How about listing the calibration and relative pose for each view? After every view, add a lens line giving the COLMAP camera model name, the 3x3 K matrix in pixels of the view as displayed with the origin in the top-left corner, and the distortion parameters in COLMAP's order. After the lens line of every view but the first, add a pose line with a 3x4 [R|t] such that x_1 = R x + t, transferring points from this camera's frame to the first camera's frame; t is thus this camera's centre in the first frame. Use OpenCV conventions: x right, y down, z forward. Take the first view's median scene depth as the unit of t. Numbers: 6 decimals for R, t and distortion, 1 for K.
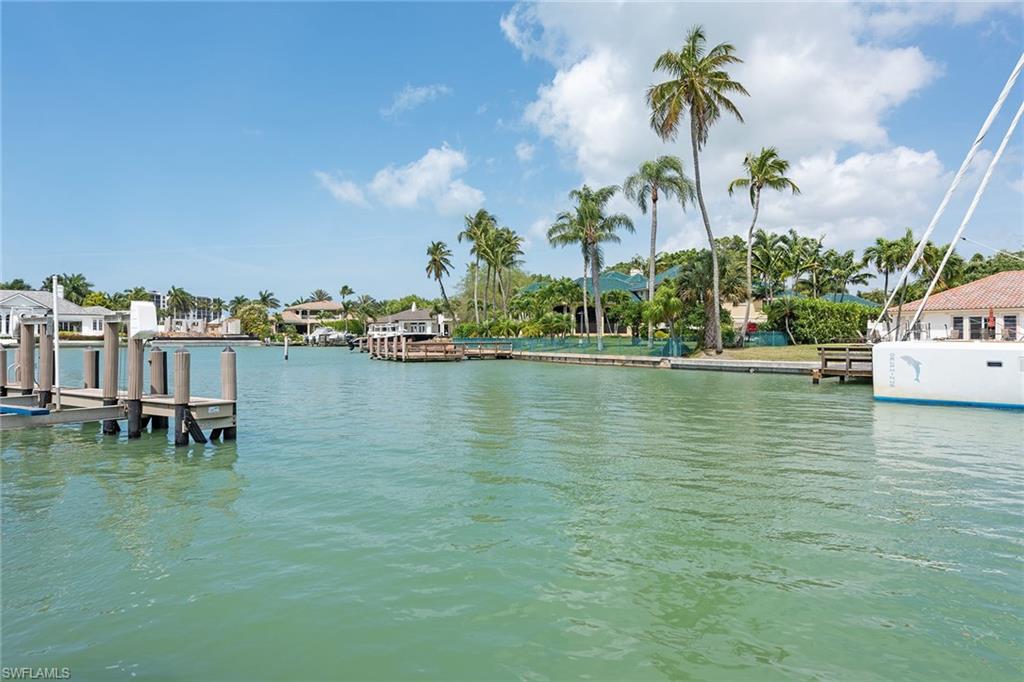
lens RADIAL K [[678.6, 0, 511.4], [0, 678.6, 343.0], [0, 0, 1]] dist [0.004861, -0.000415]
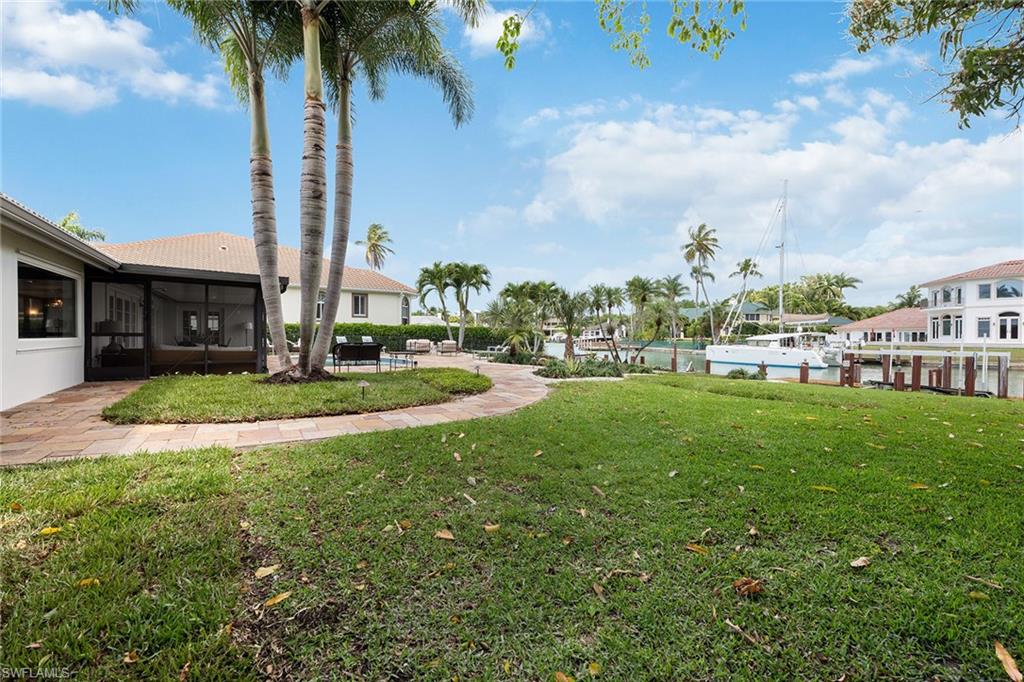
lens RADIAL K [[438.8, 0, 512.3], [0, 438.8, 339.0], [0, 0, 1]] dist [-0.004232, -0.000423]
pose [[0.931825, 0.003780, -0.362888, 0.042158], [-0.004462, 0.999990, -0.001040, -0.003589], [0.362880, 0.002588, 0.931832, -0.174783]]
